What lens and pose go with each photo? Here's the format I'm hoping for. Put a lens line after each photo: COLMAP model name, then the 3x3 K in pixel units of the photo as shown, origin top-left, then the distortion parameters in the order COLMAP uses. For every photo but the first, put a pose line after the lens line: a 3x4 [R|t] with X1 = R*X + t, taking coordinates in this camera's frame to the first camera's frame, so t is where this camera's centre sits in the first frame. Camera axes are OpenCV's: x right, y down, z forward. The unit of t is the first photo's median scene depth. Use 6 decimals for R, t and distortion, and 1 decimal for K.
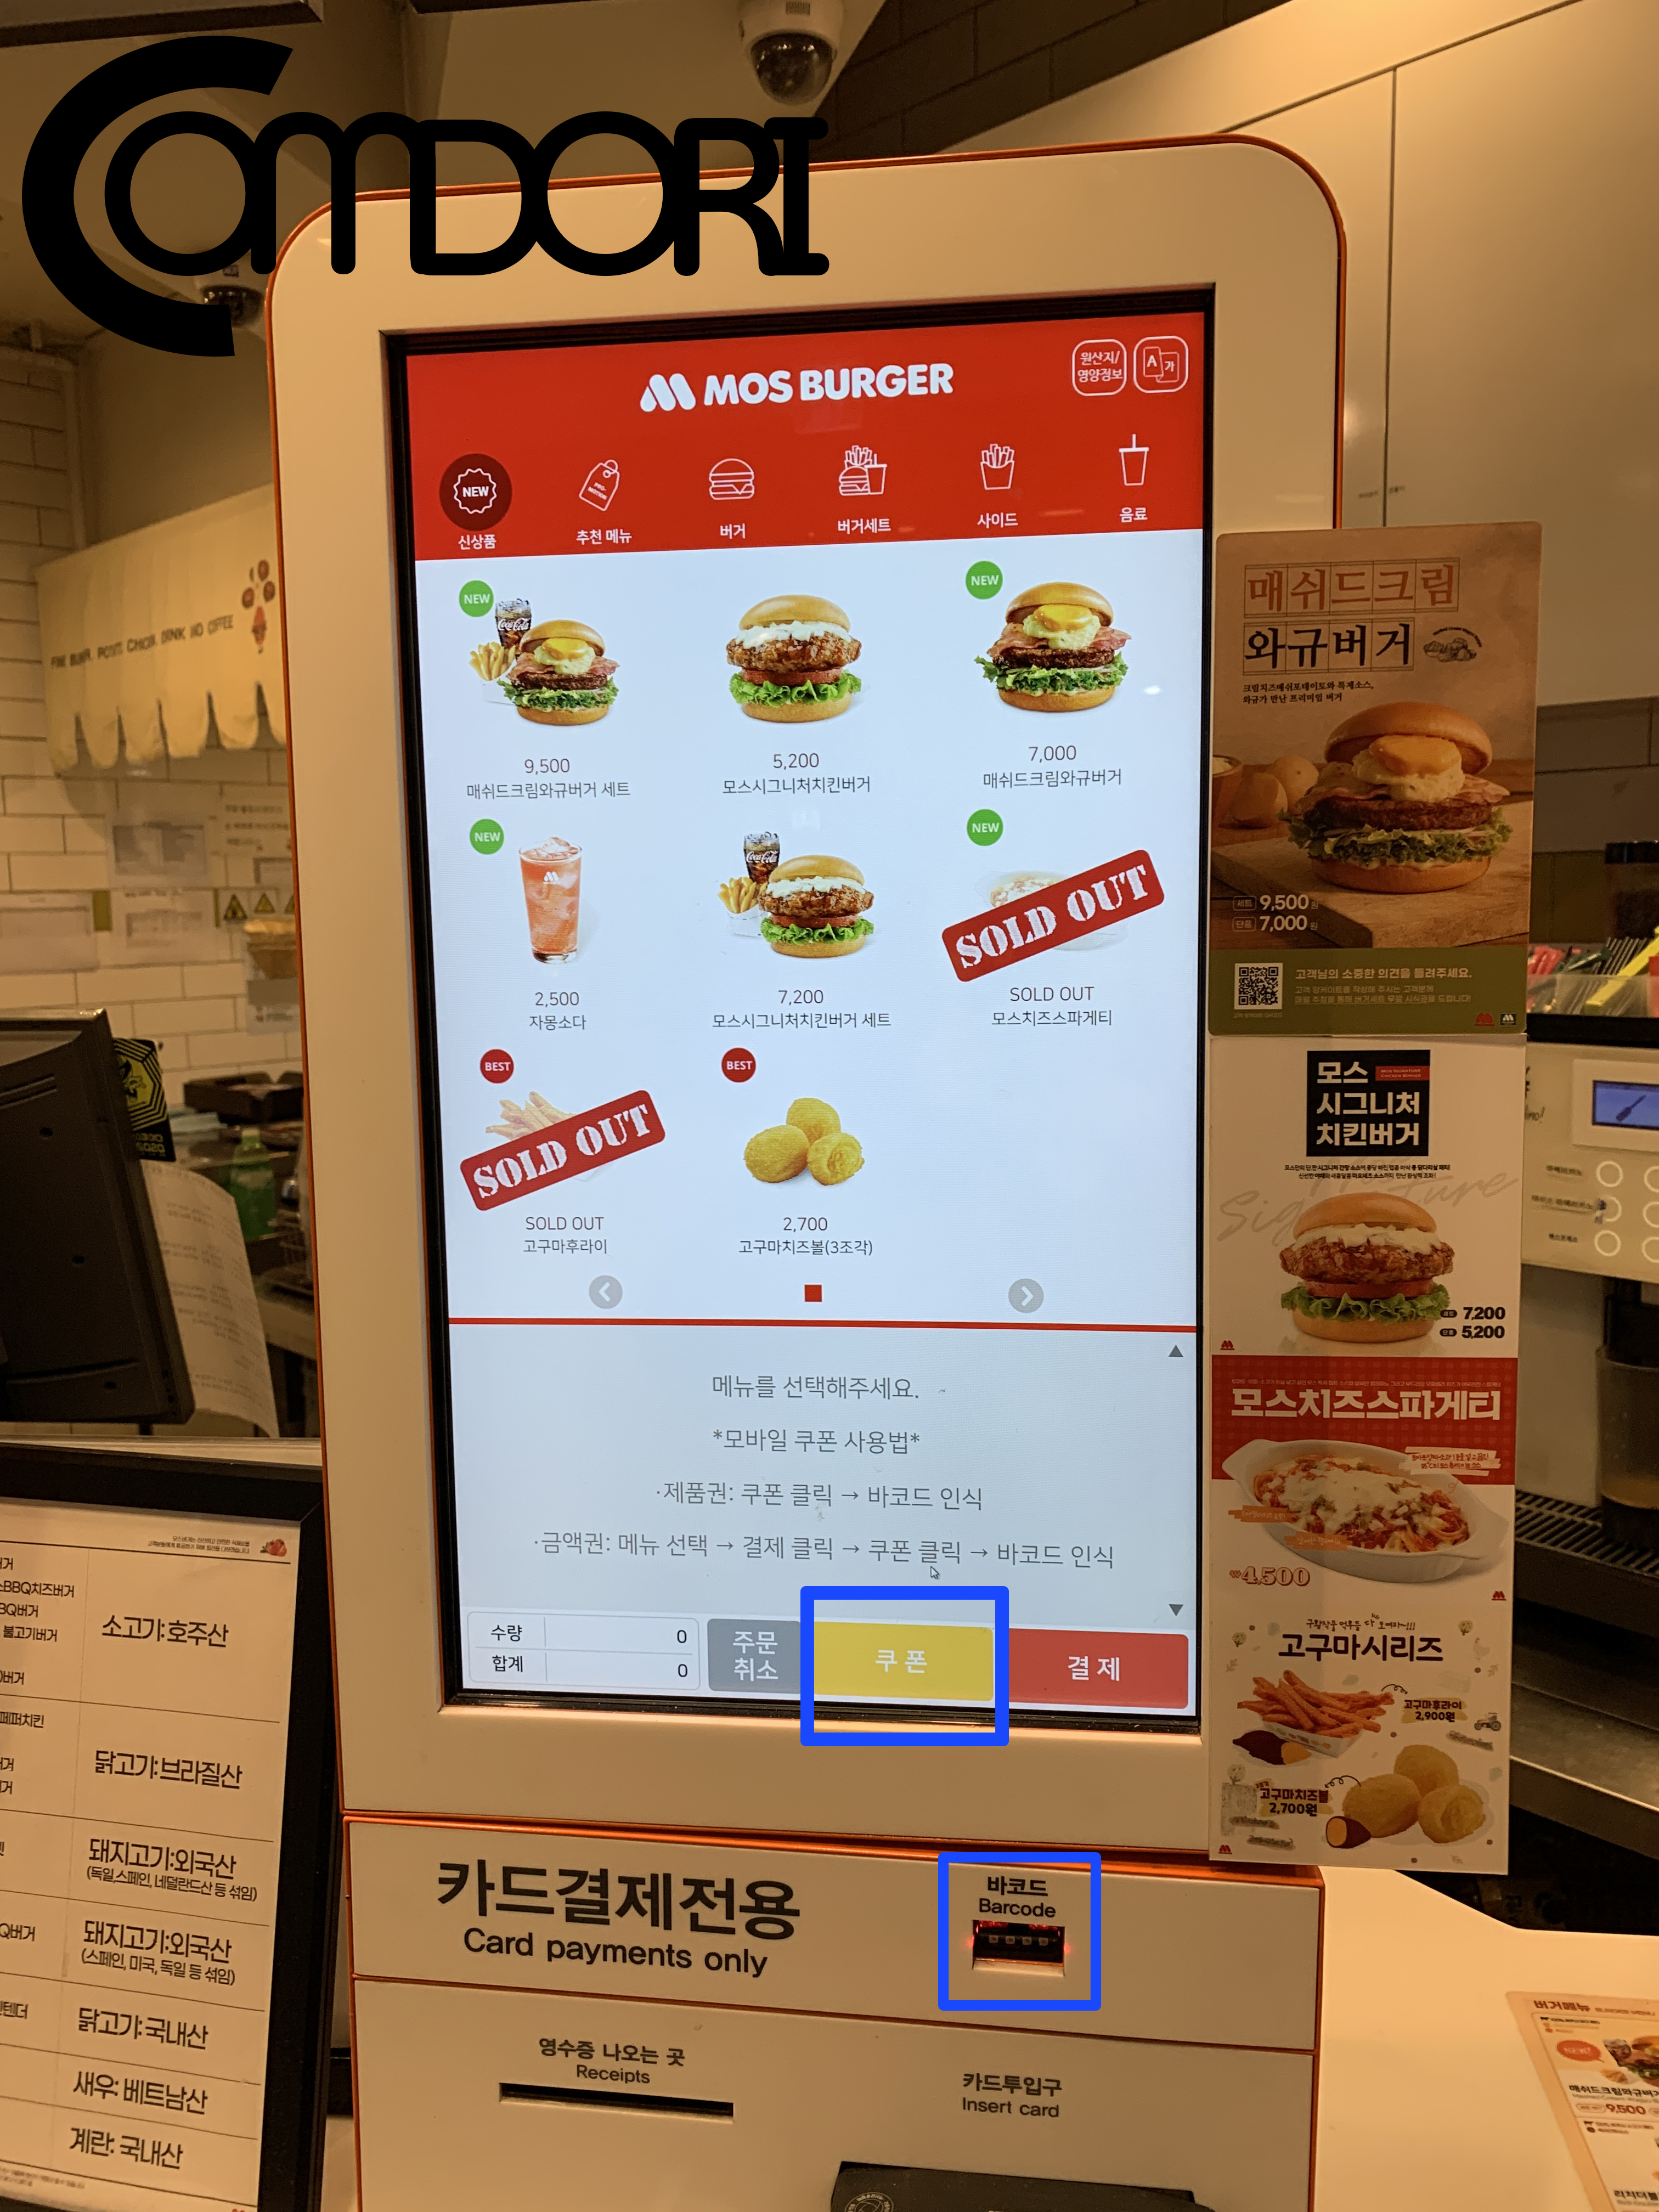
lens RADIAL K [[1644.6, 0, 829.5], [0, 1644.6, 1106.0], [0, 0, 1]] dist [0.045447, -0.119131]
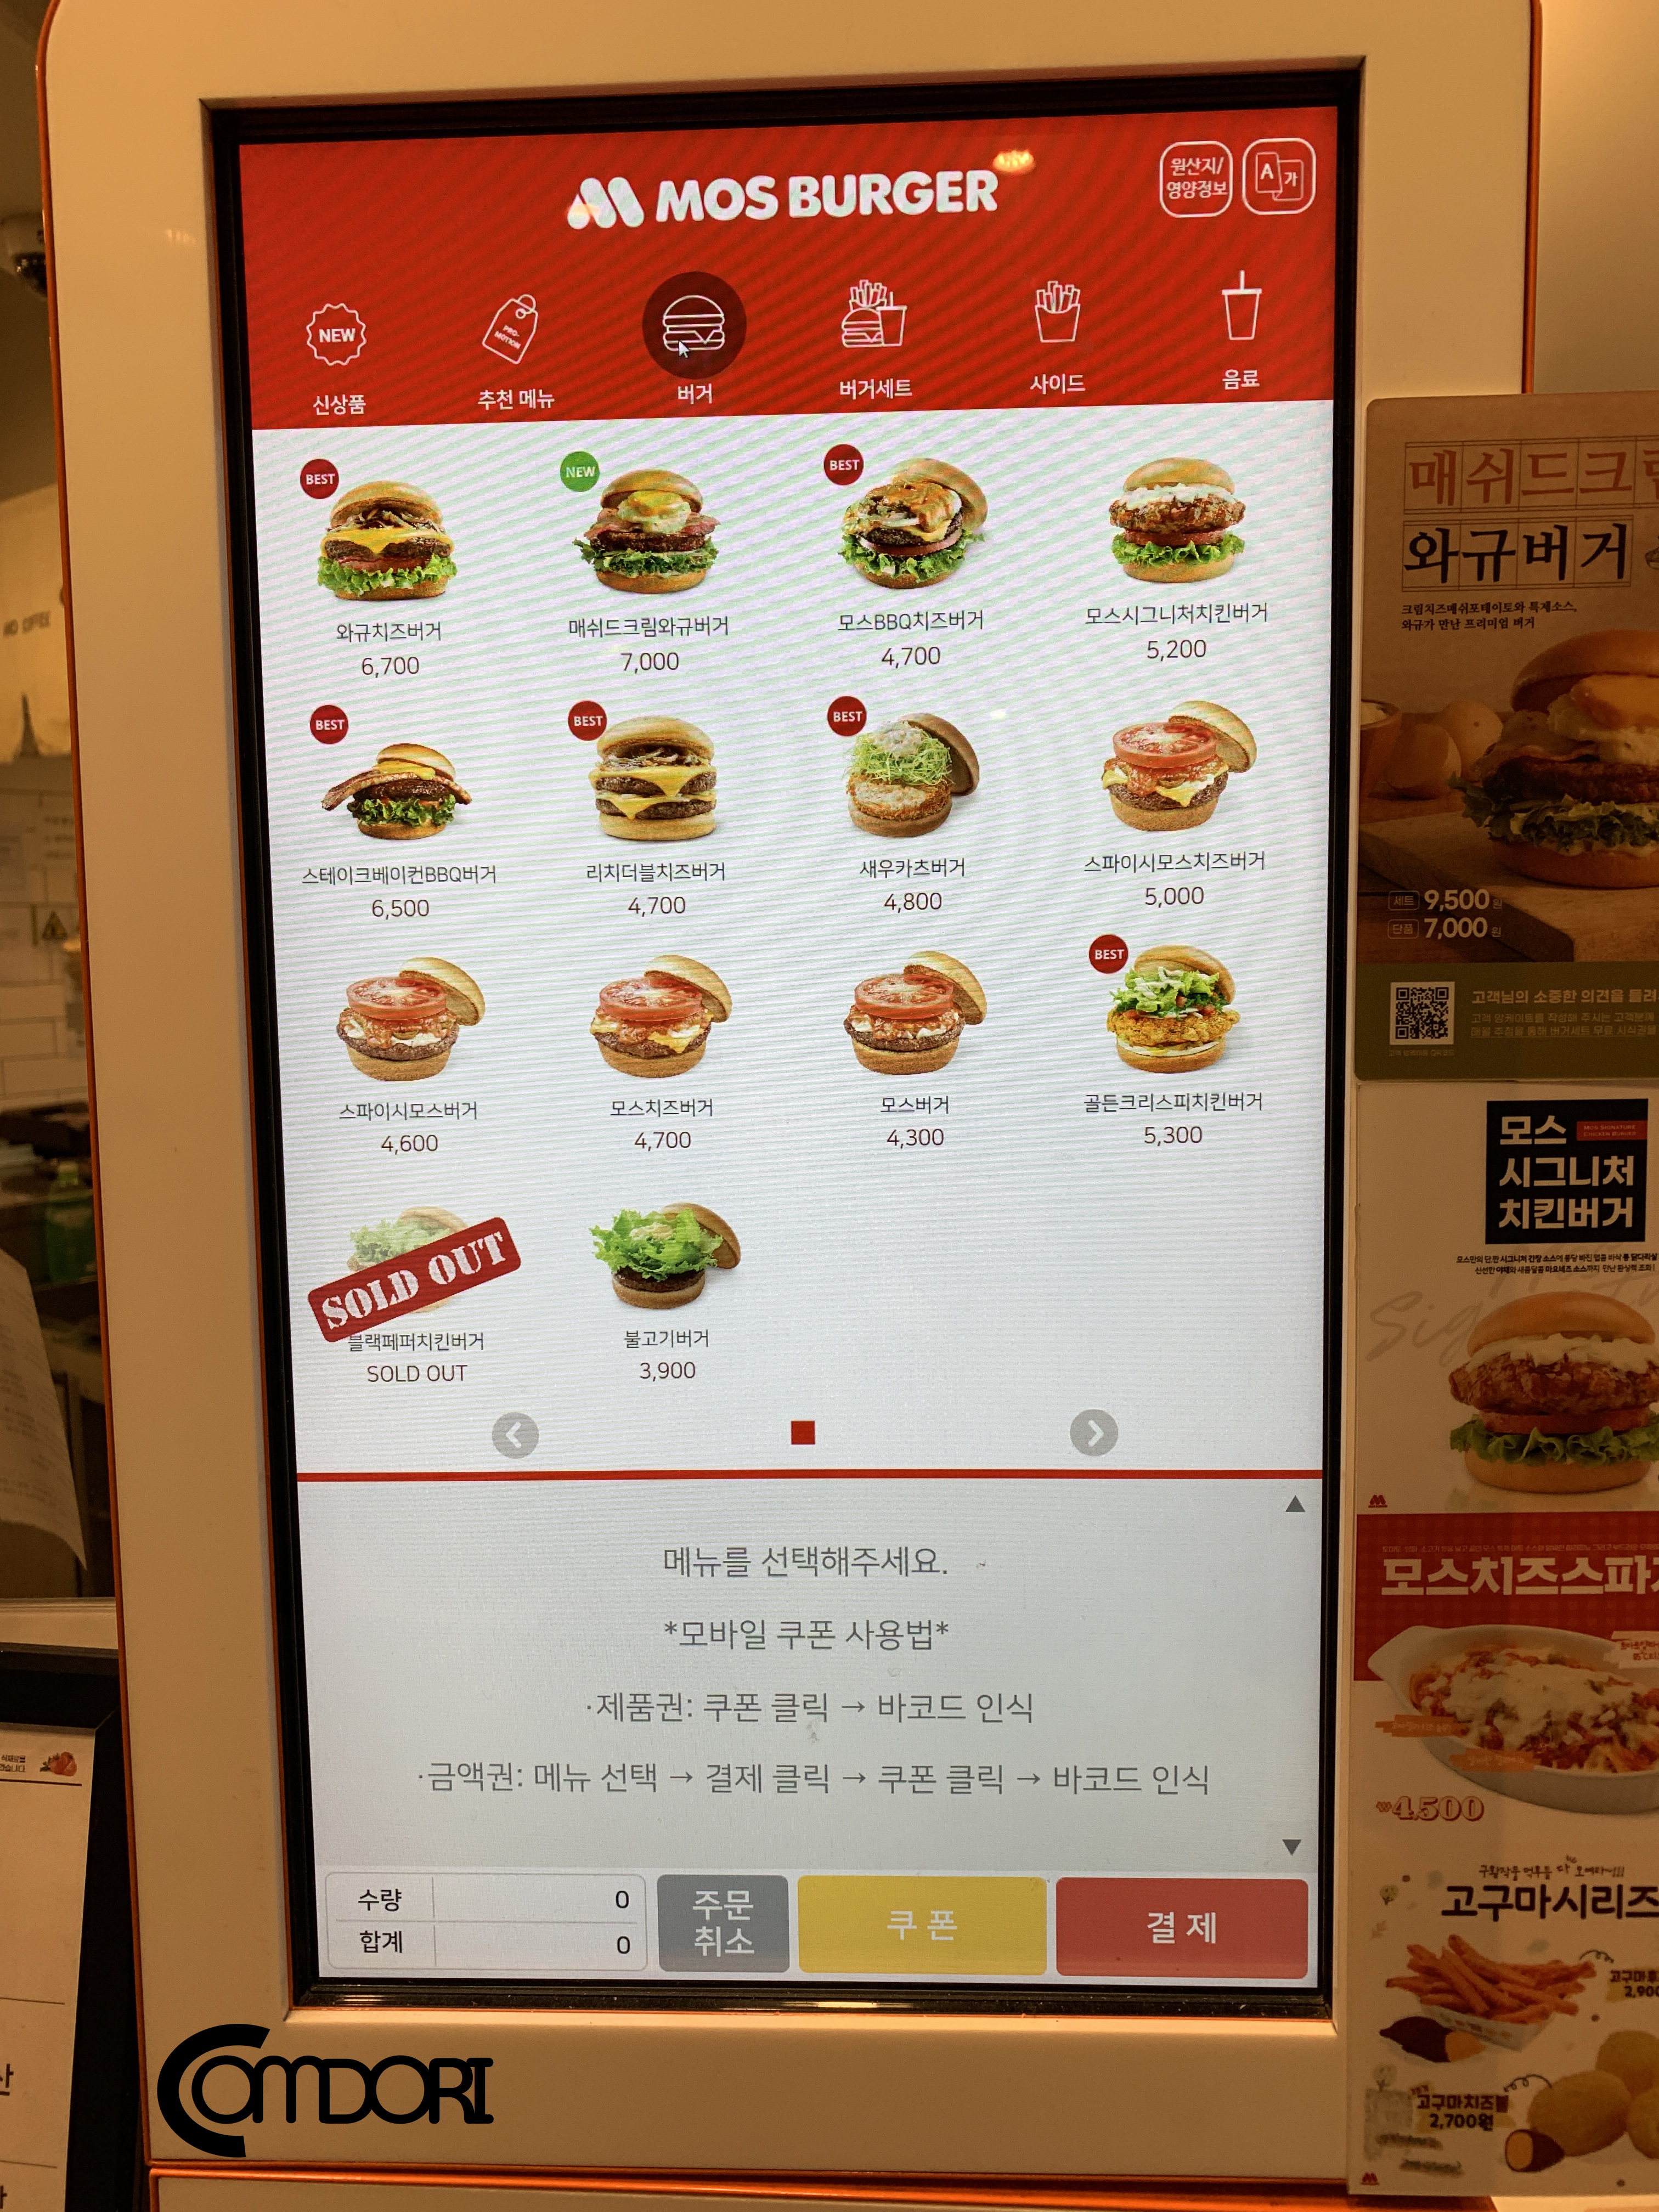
lens RADIAL K [[1701.3, 0, 805.0], [0, 1701.3, 1085.4], [0, 0, 1]] dist [-0.051890, 0.072266]
pose [[0.997361, -0.007021, 0.072256, -0.067094], [0.008876, 0.999638, -0.025389, -0.023525], [-0.072052, 0.025963, 0.997063, 0.264027]]
